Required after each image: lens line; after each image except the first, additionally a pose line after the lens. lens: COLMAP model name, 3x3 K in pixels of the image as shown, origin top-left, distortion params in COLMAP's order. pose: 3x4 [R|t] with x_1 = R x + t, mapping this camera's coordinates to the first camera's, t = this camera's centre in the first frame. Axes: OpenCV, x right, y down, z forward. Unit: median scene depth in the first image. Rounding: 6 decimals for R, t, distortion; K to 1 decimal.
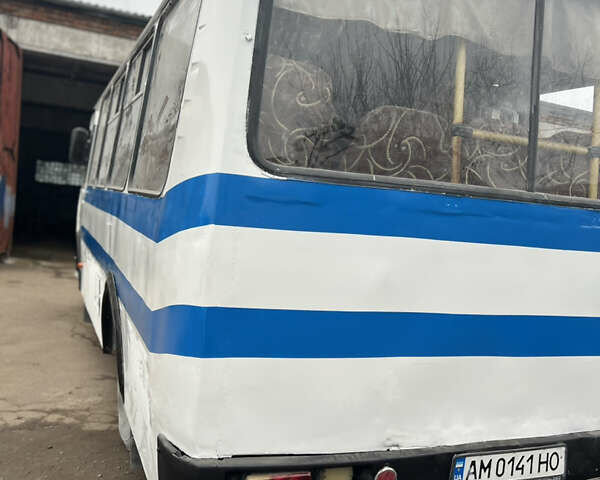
lens RADIAL K [[592.9, 0, 300.0], [0, 592.9, 240.0], [0, 0, 1]] dist [0.122925, -0.220339]
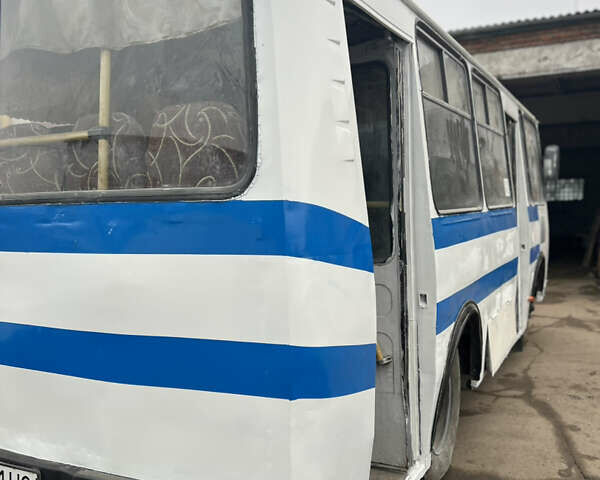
lens RADIAL K [[592.9, 0, 300.0], [0, 592.9, 240.0], [0, 0, 1]] dist [0.122925, -0.220339]
pose [[0.637117, -0.067844, -0.767776, 0.968318], [0.043035, 0.997696, -0.052449, 0.042967], [0.769565, 0.000375, 0.638569, 0.508512]]
